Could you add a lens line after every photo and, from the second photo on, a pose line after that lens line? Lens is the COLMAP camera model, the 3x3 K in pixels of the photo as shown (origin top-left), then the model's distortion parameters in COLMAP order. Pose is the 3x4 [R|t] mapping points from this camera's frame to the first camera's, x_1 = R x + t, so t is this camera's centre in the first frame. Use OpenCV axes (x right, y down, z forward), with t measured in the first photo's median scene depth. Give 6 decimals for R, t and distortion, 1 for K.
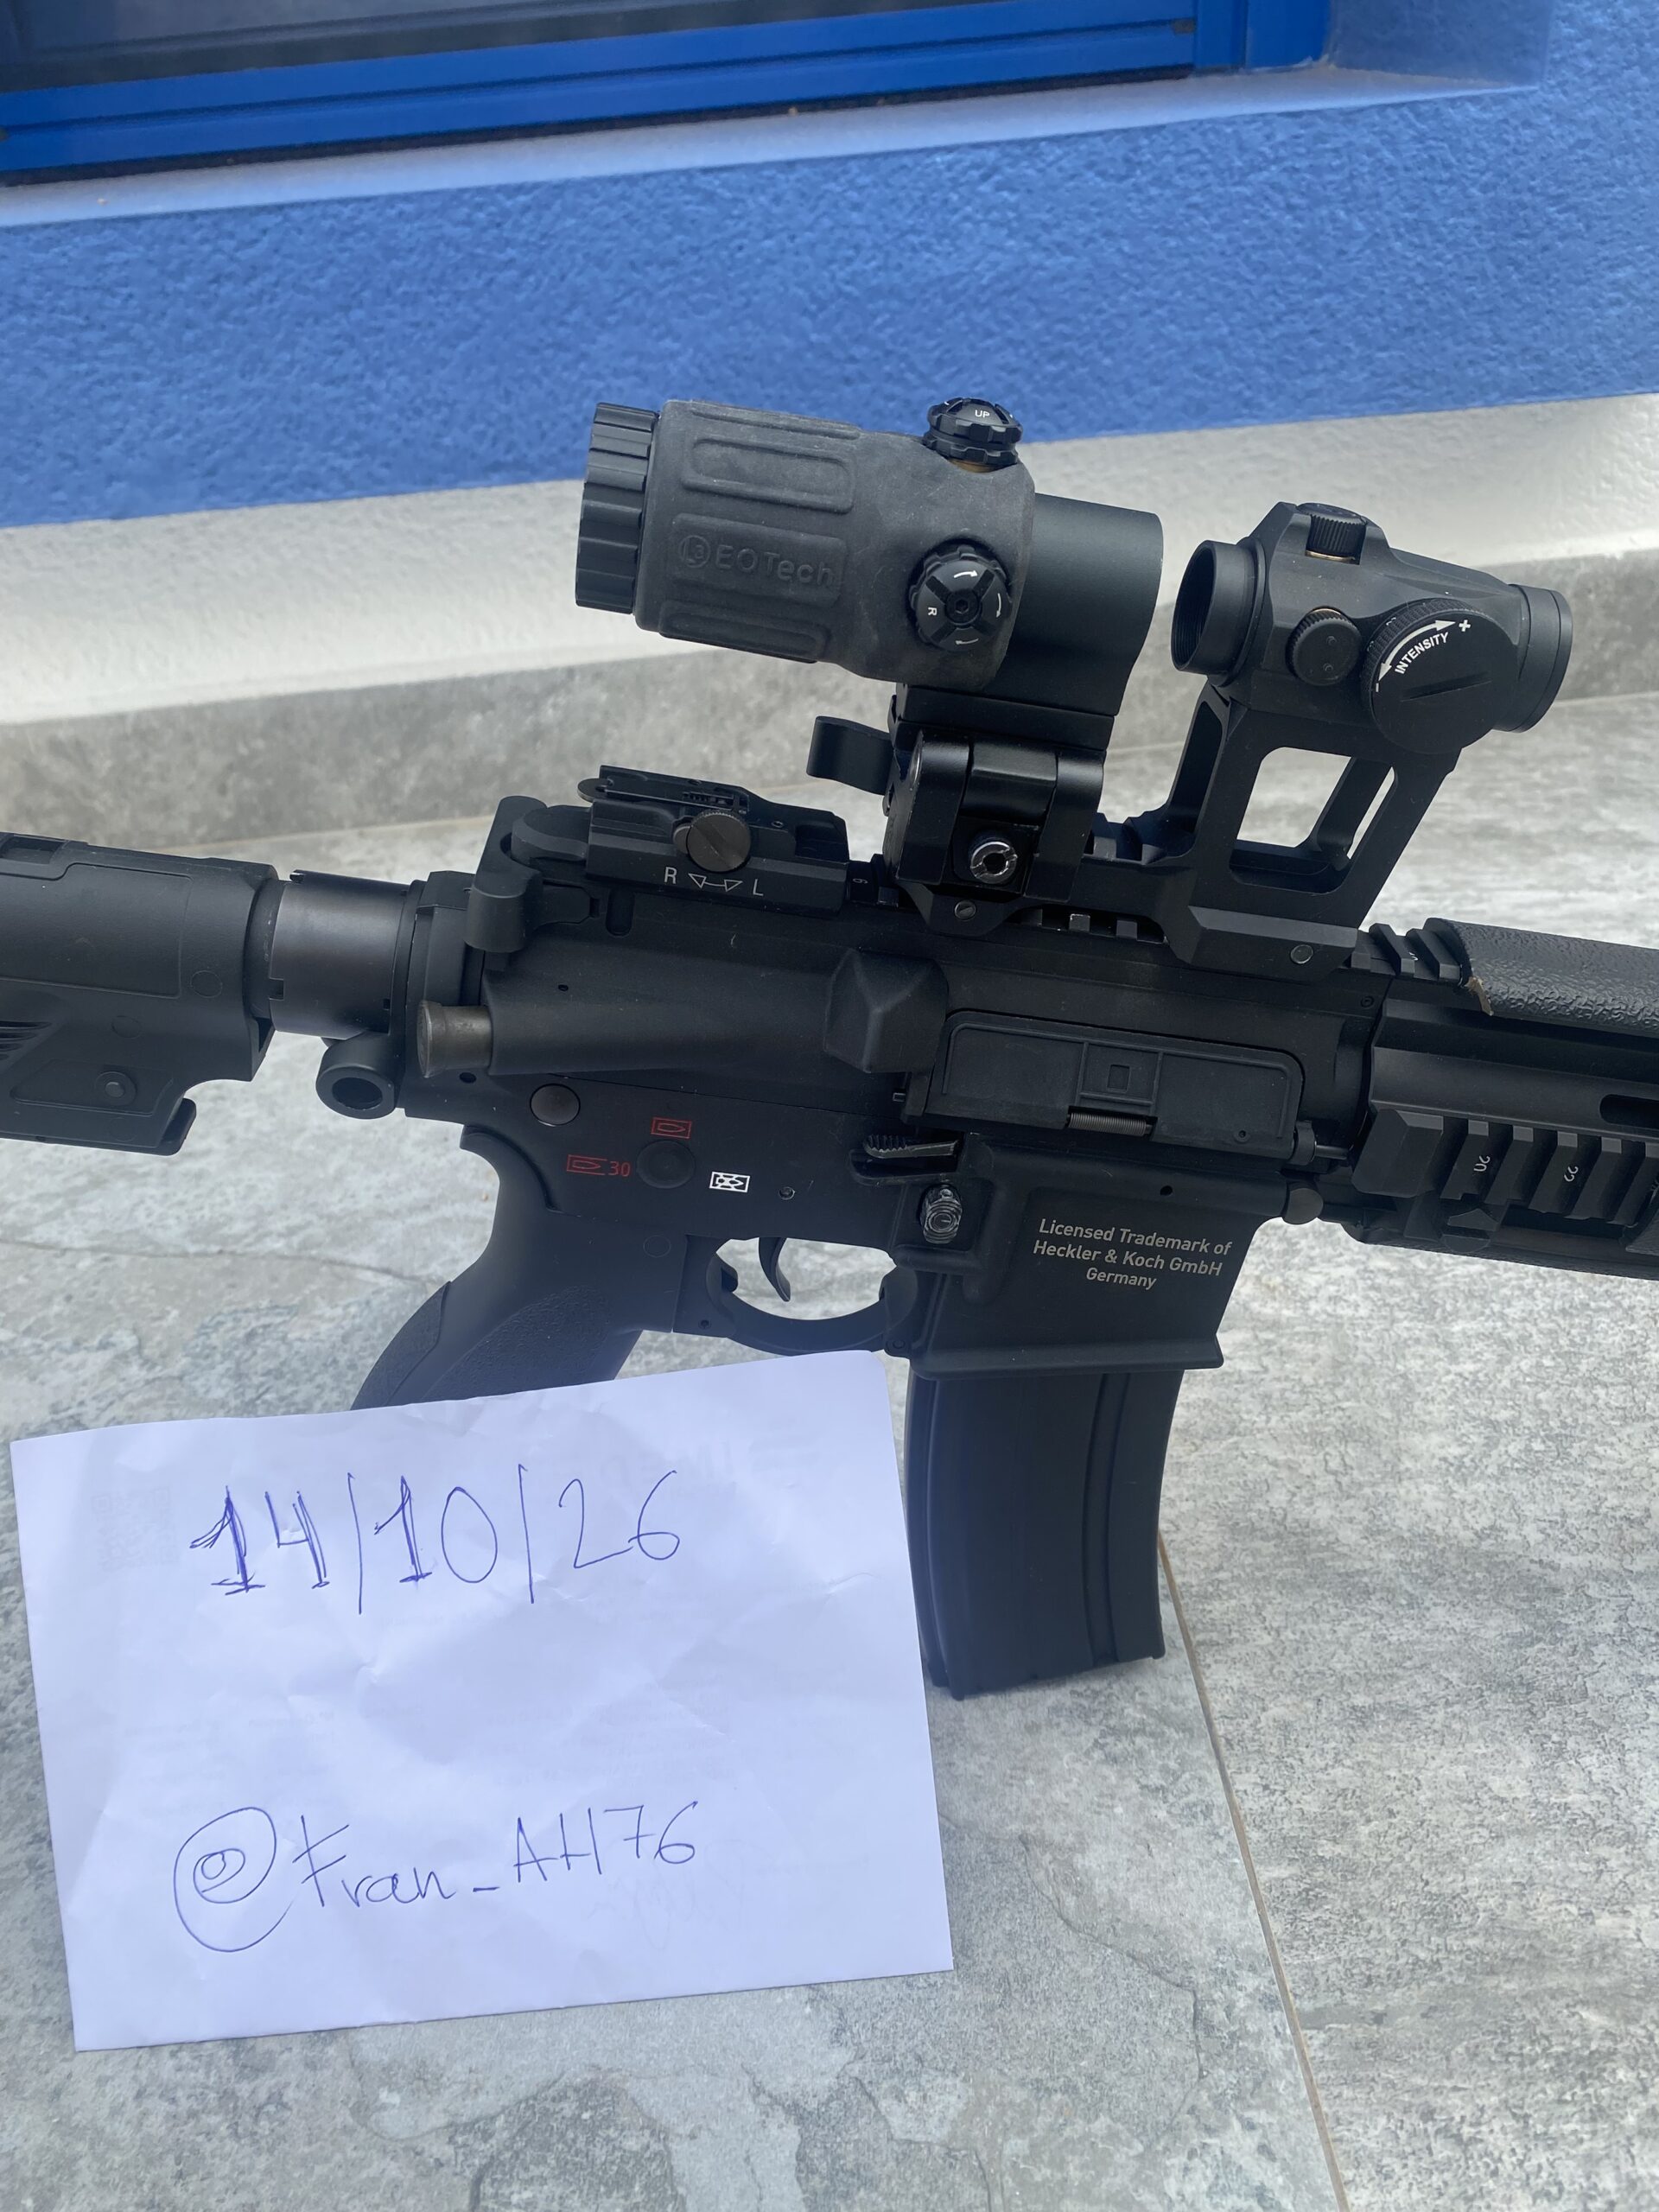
lens RADIAL K [[1704.6, 0, 815.9], [0, 1704.6, 1079.3], [0, 0, 1]] dist [-0.002877, -0.000148]
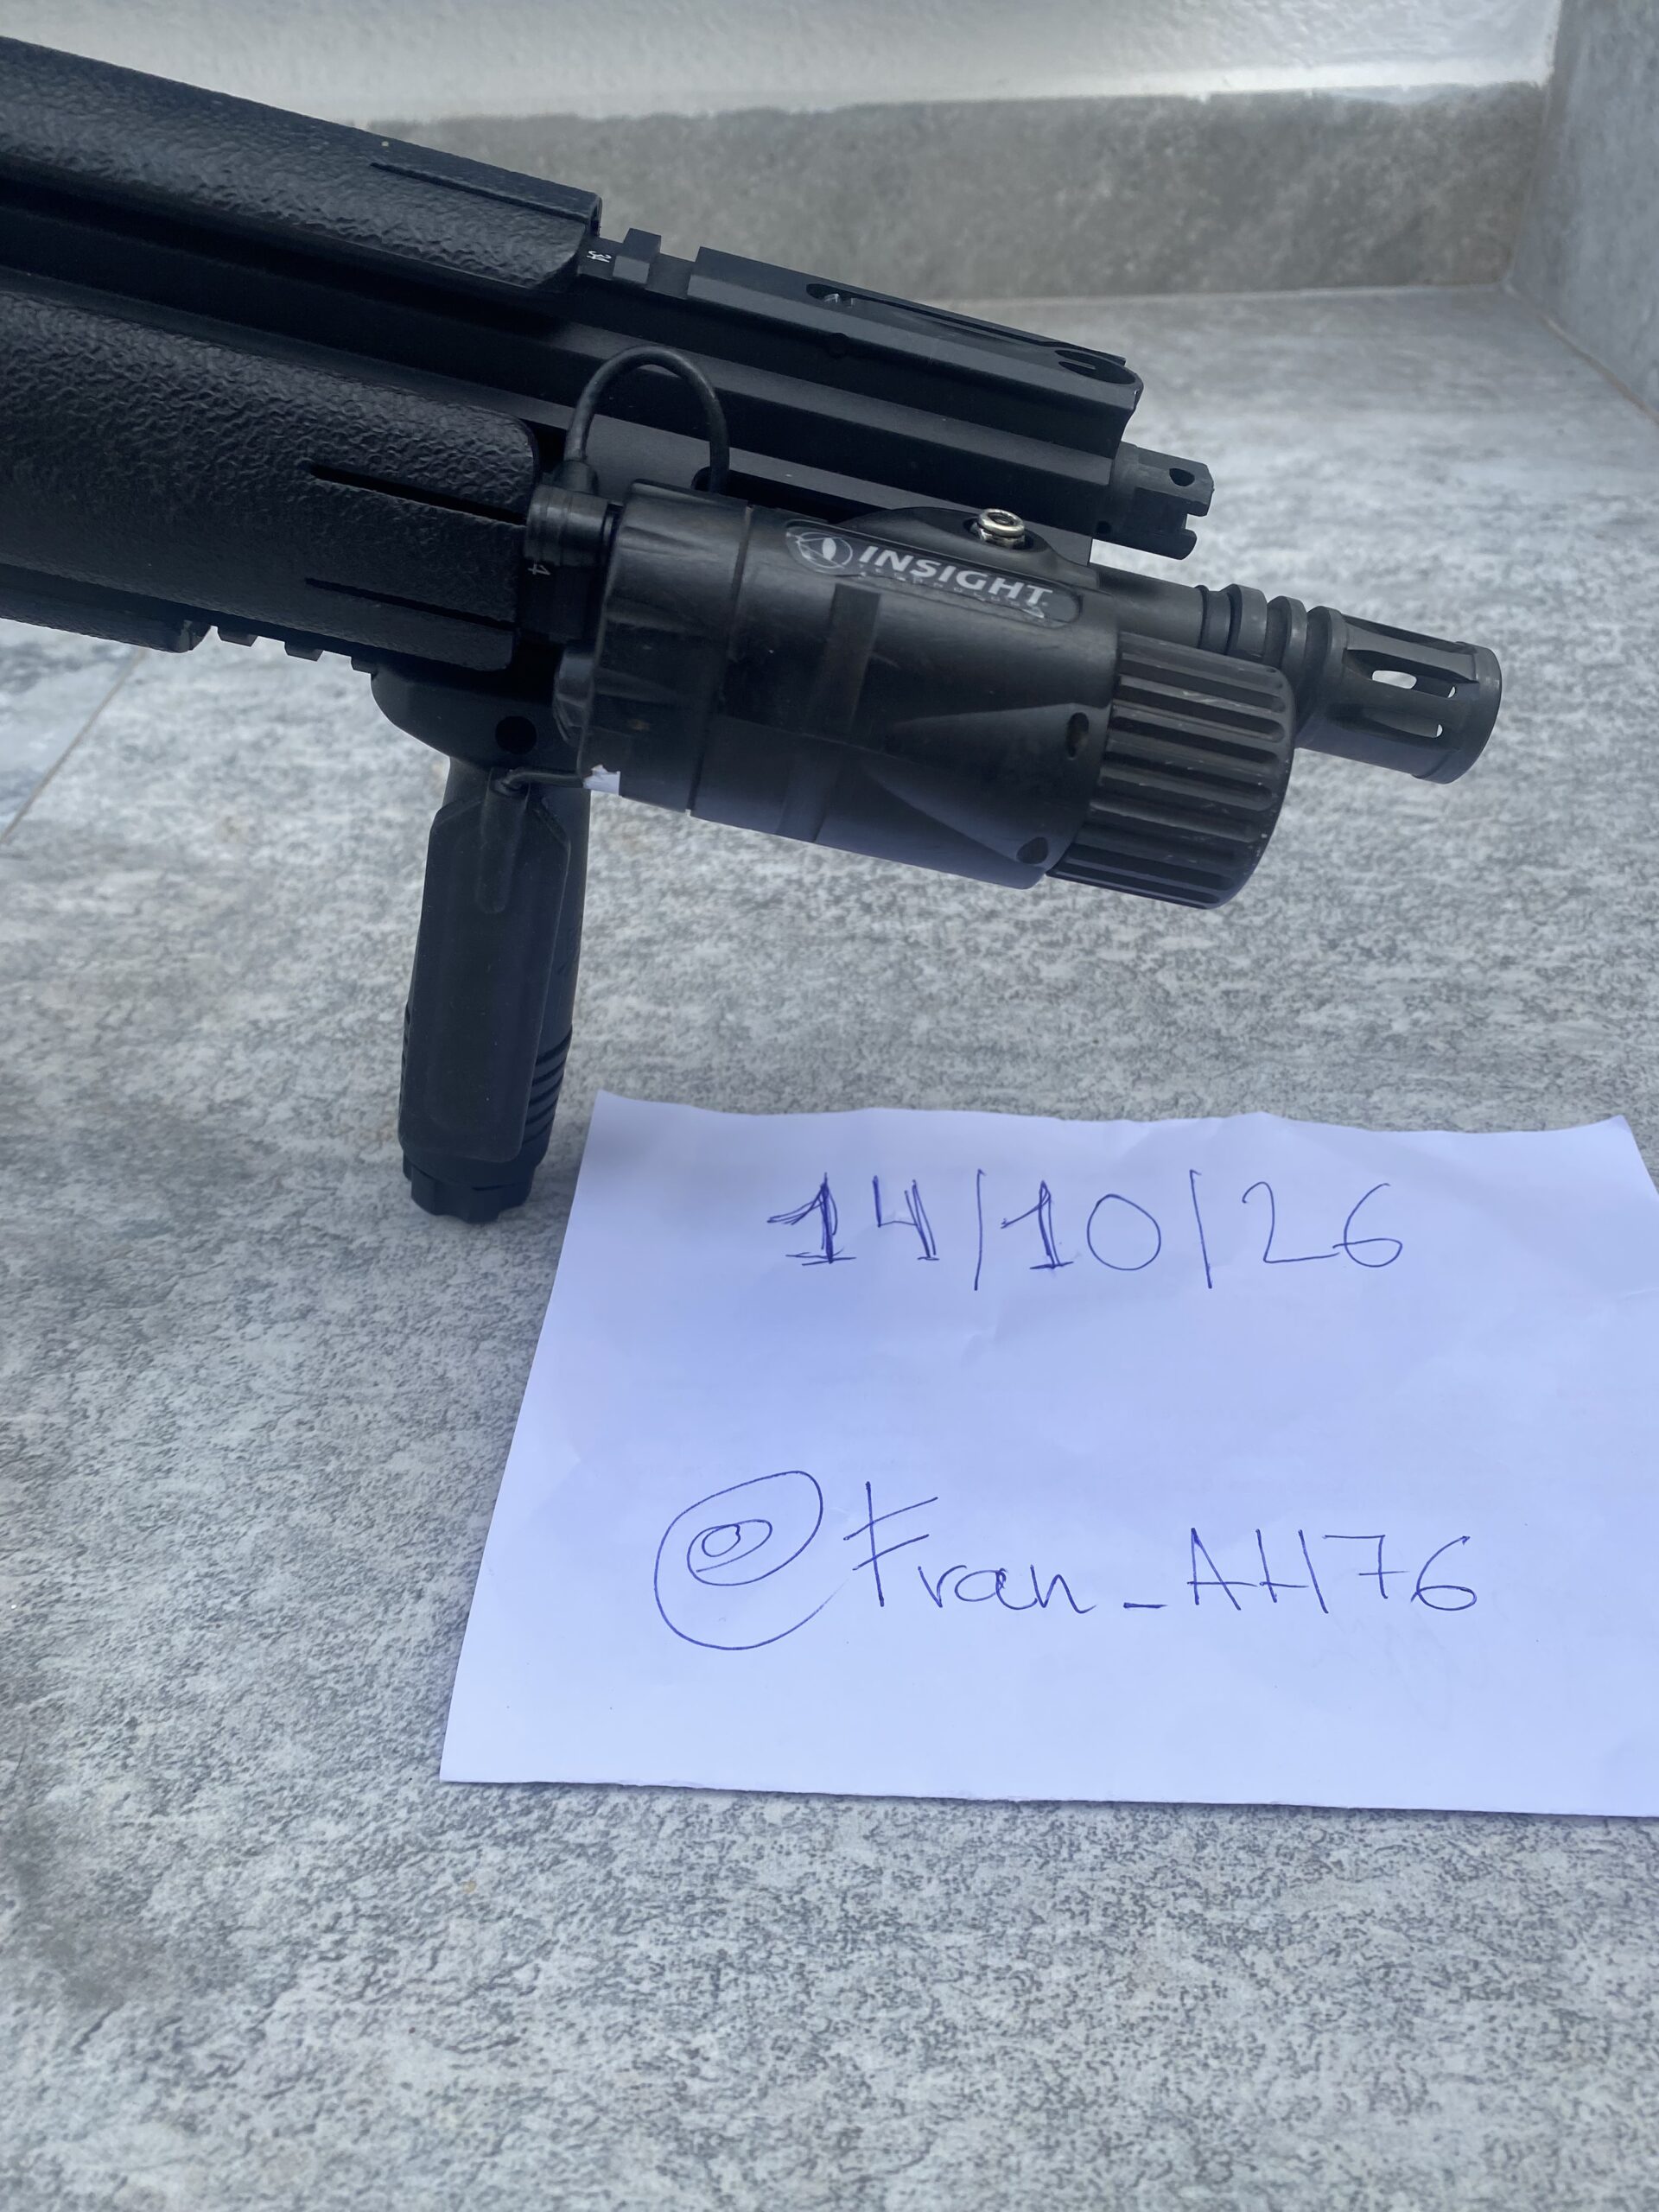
lens RADIAL K [[1704.6, 0, 840.8], [0, 1704.6, 1119.7], [0, 0, 1]] dist [-0.002877, -0.000148]
pose [[0.996668, 0.081358, 0.005785, 0.643580], [-0.081425, 0.988337, 0.128683, 0.153028], [0.004752, -0.128725, 0.991669, 0.268070]]
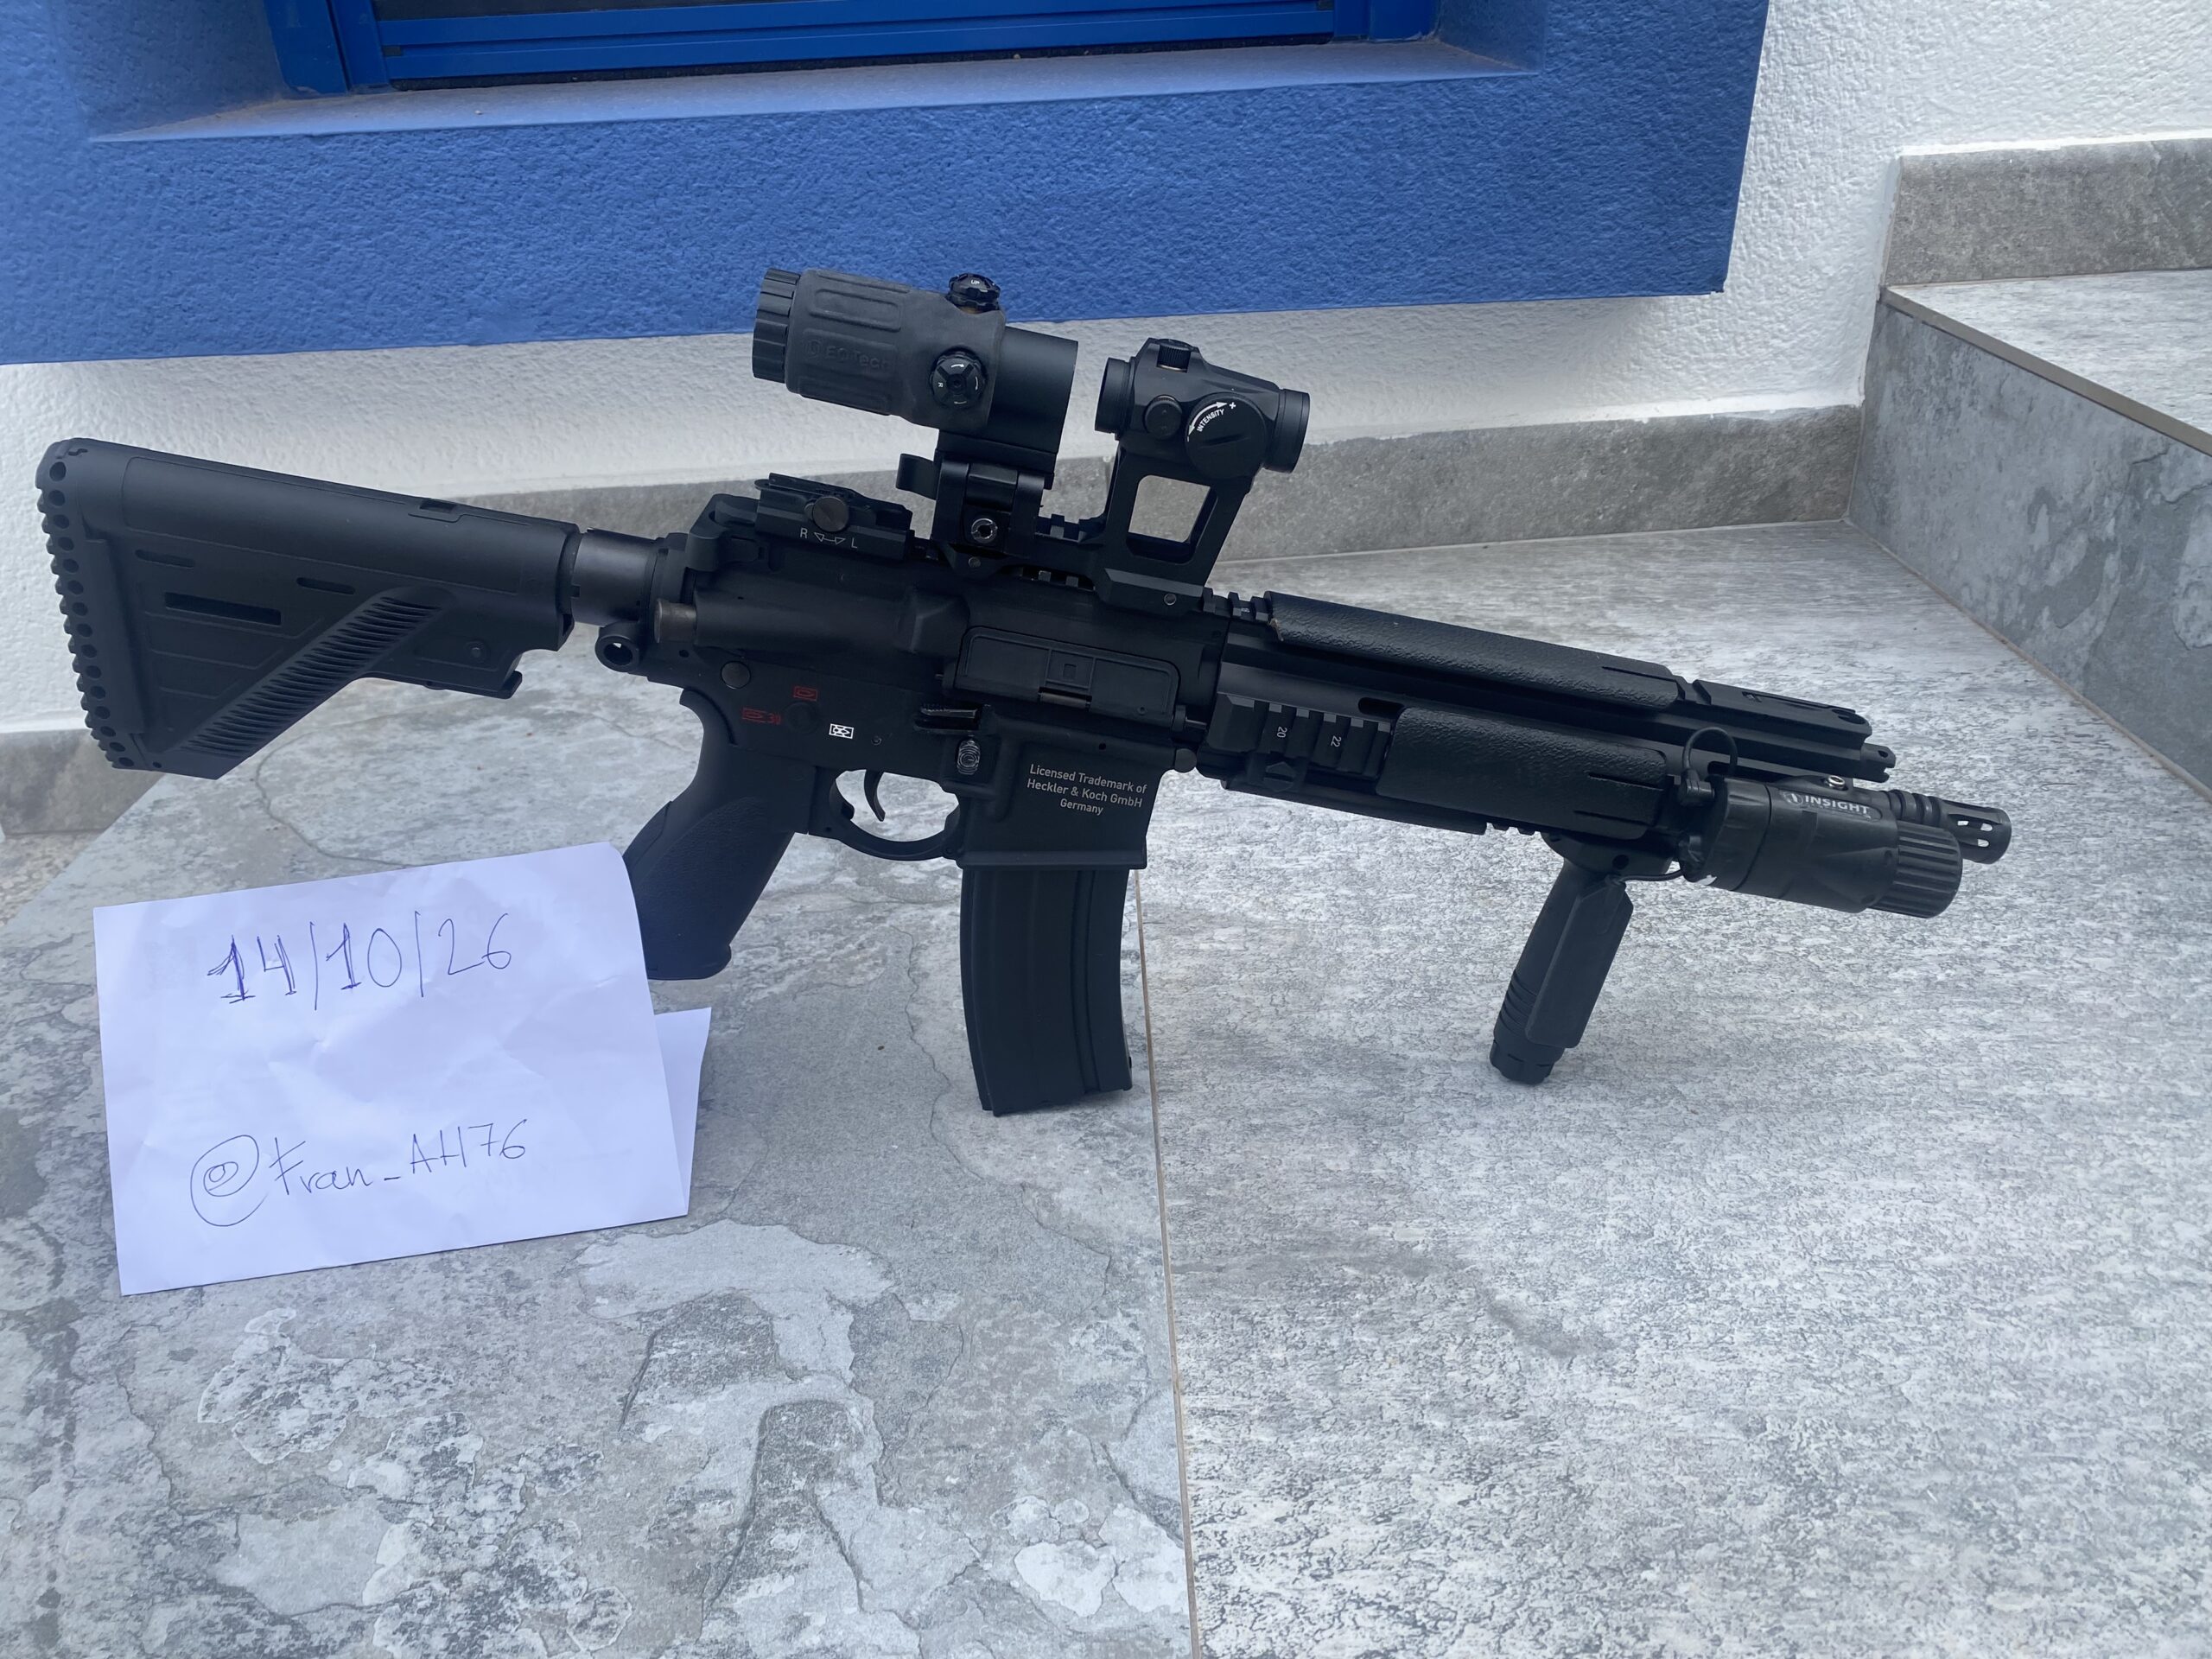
lens RADIAL K [[1704.6, 0, 1090.0], [0, 1704.6, 829.1], [0, 0, 1]] dist [-0.002877, -0.000148]
pose [[0.999131, 0.040803, -0.008548, 0.155507], [-0.041291, 0.996831, -0.067991, 0.191268], [0.005746, 0.068284, 0.997649, -0.478921]]
